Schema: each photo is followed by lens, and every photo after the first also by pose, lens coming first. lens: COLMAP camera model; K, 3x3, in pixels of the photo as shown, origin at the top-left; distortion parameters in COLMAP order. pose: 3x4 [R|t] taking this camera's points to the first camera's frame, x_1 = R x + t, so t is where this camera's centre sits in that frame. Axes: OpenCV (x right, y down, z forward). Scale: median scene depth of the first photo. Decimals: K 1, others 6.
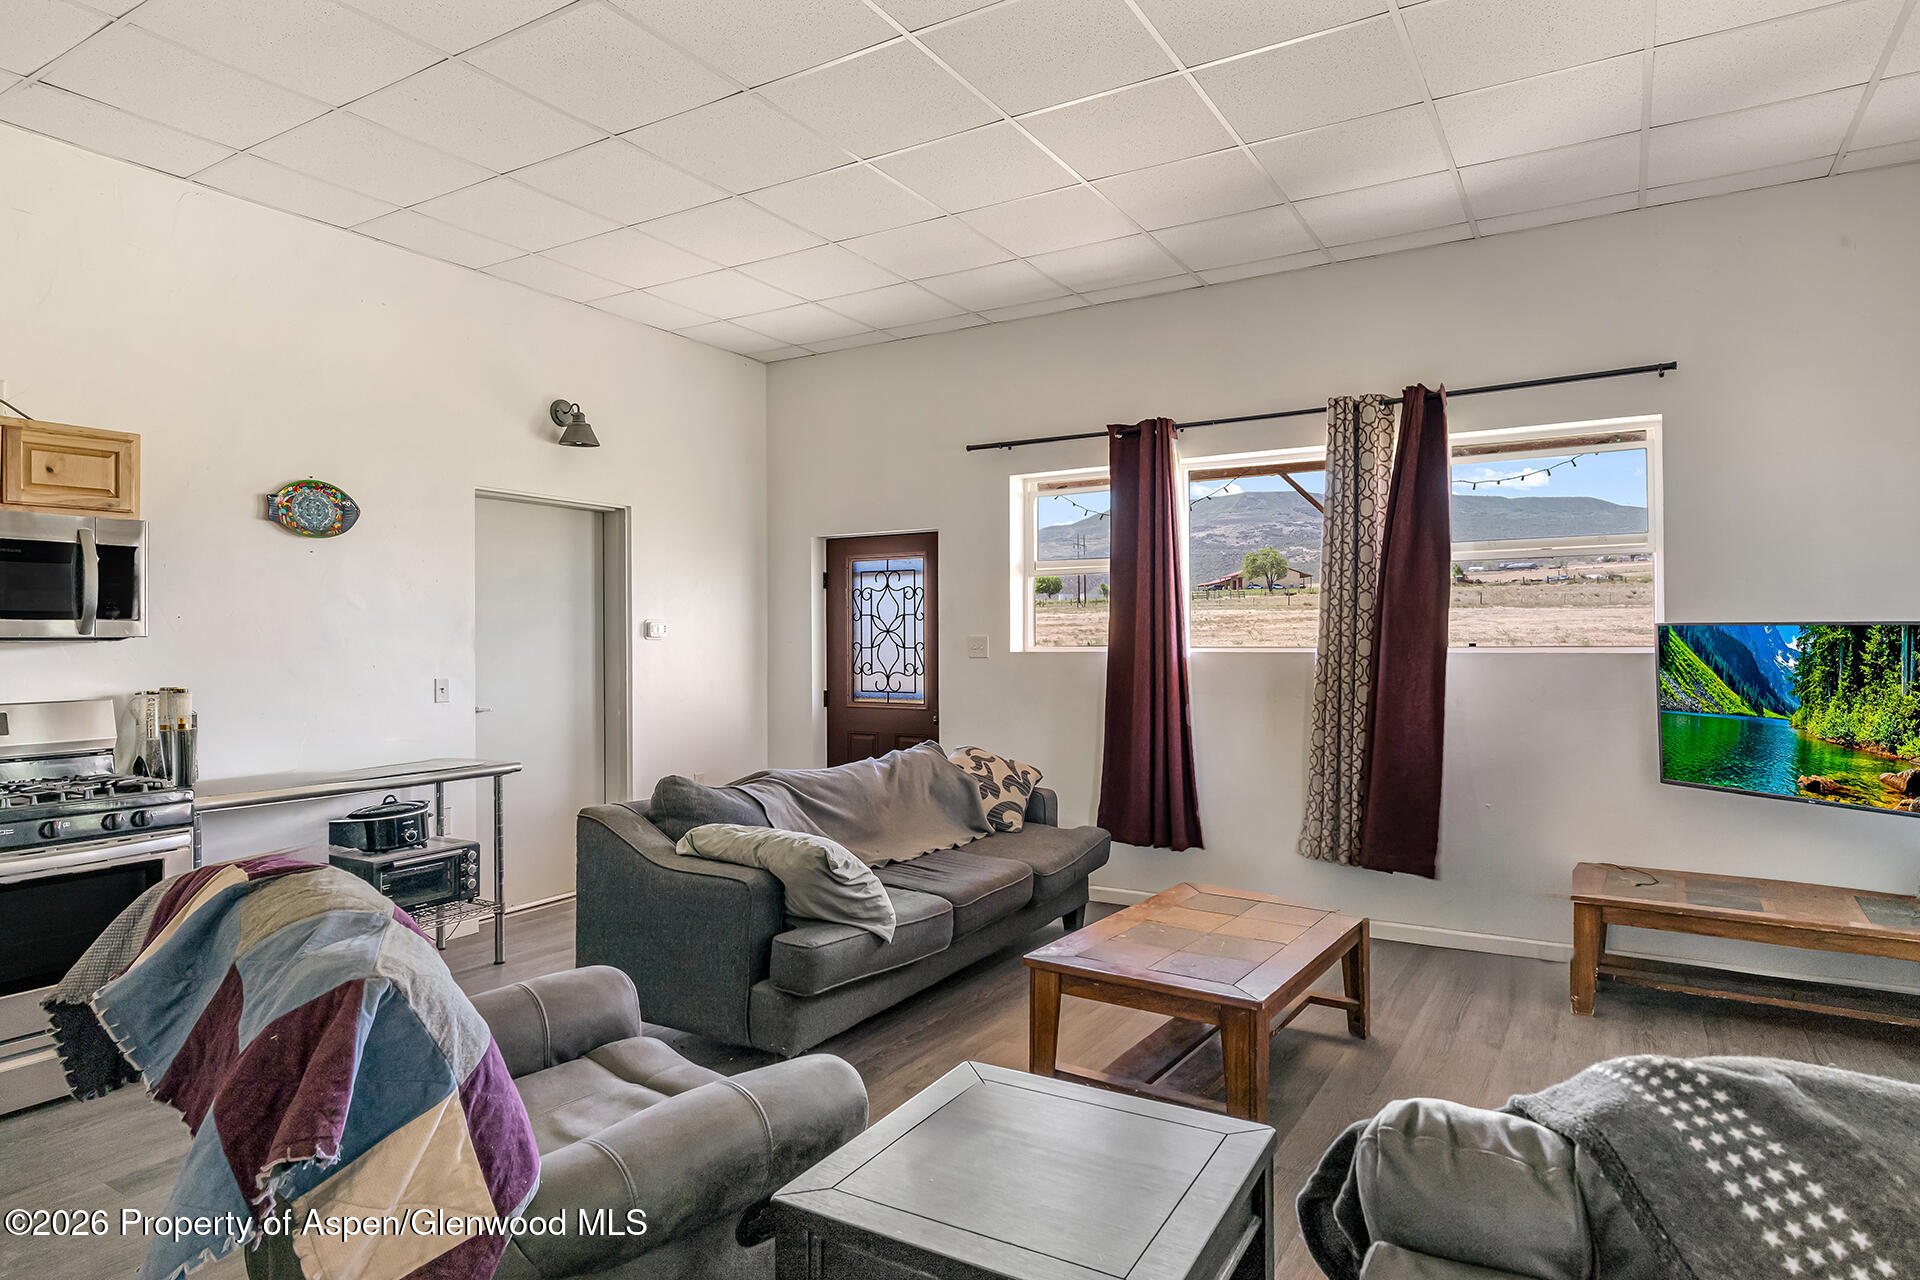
lens RADIAL K [[1105.7, 0, 950.5], [0, 1105.7, 641.4], [0, 0, 1]] dist [0.001067, -0.000297]
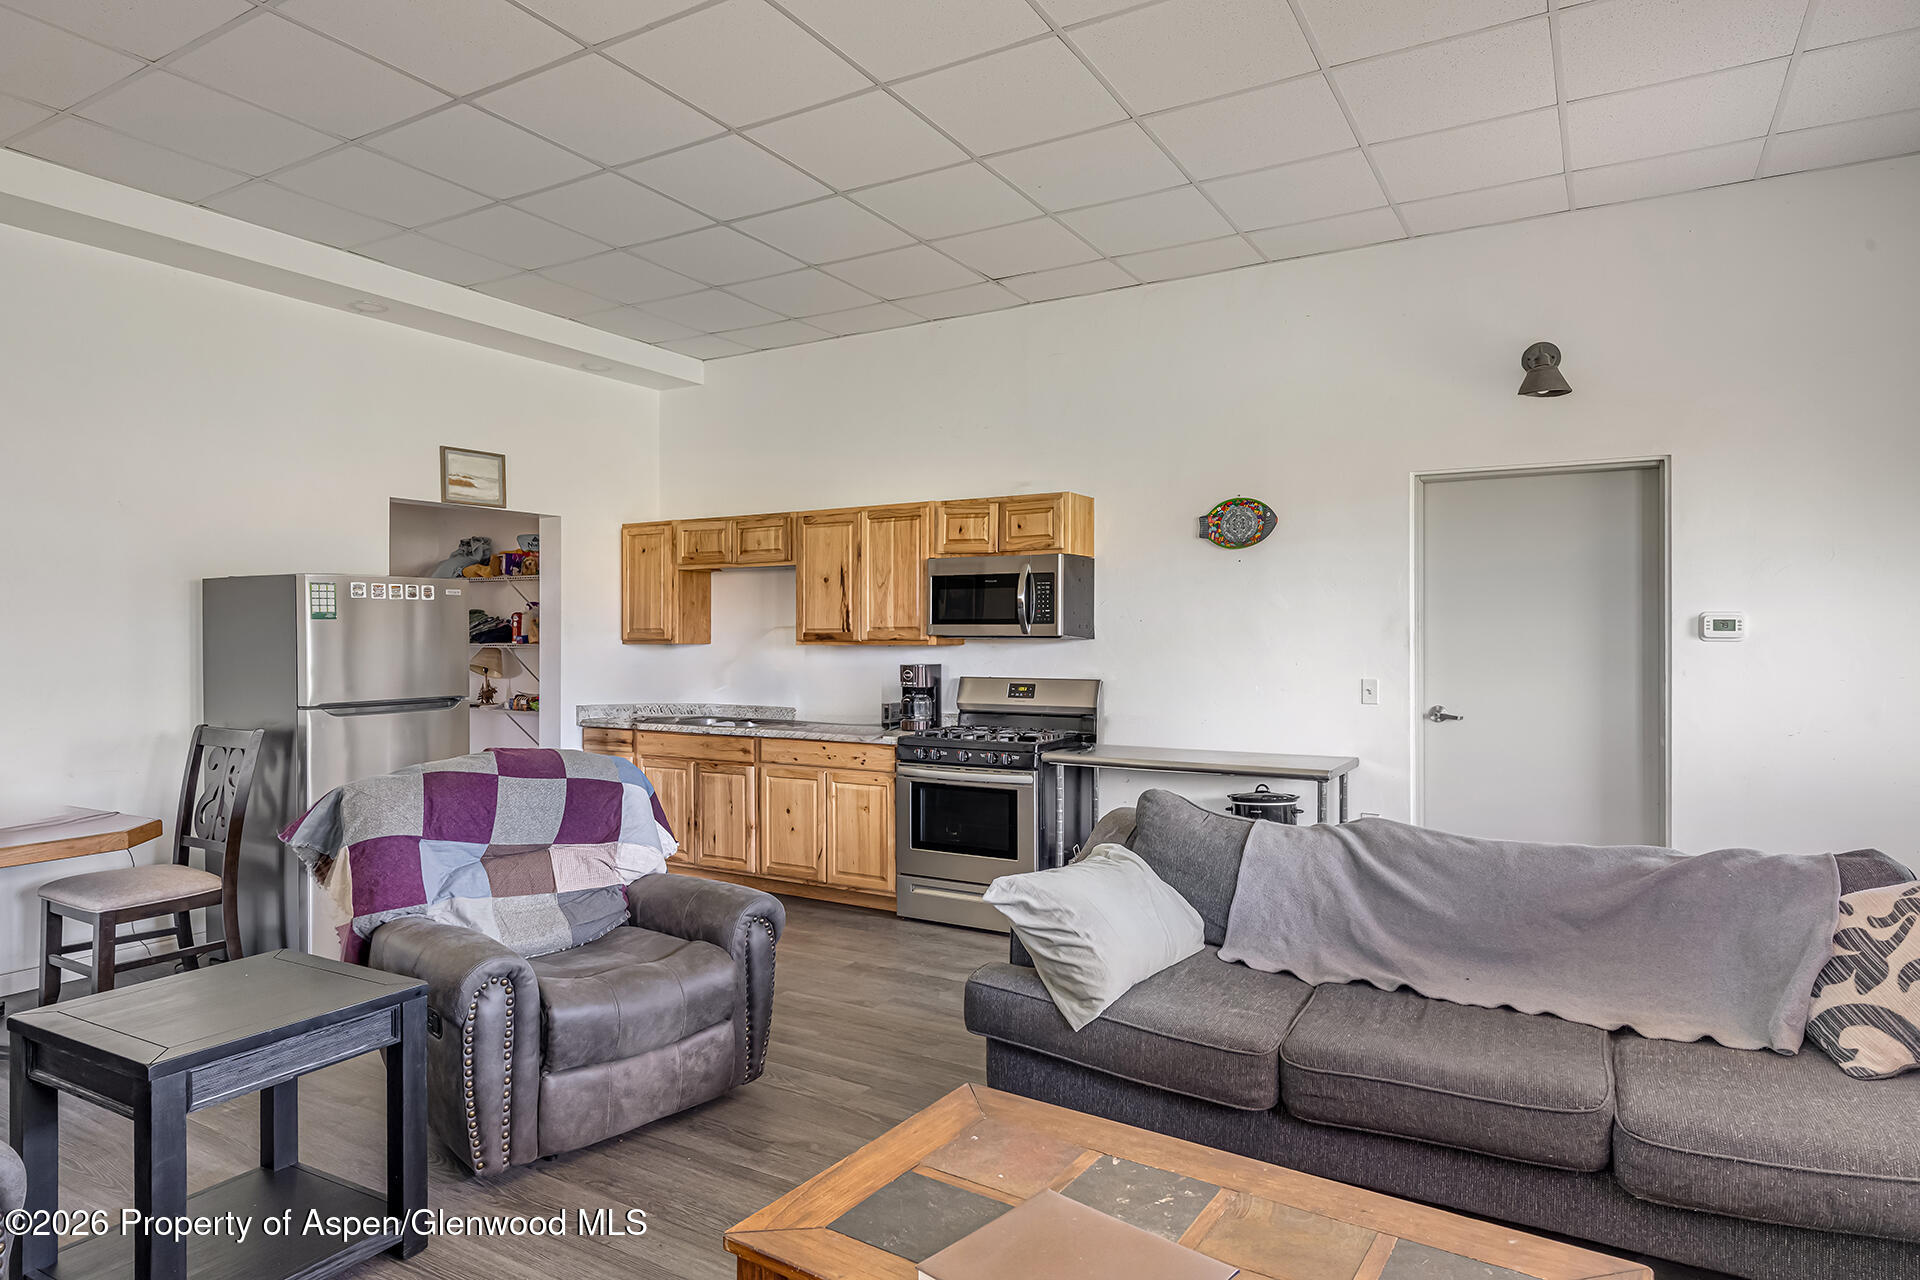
lens RADIAL K [[1105.7, 0, 950.5], [0, 1105.7, 641.4], [0, 0, 1]] dist [0.001067, -0.000297]
pose [[0.006006, 0.007800, -0.999952, 0.552971], [-0.004383, 0.999960, 0.007774, -0.005777], [0.999972, 0.004337, 0.006040, 0.690235]]
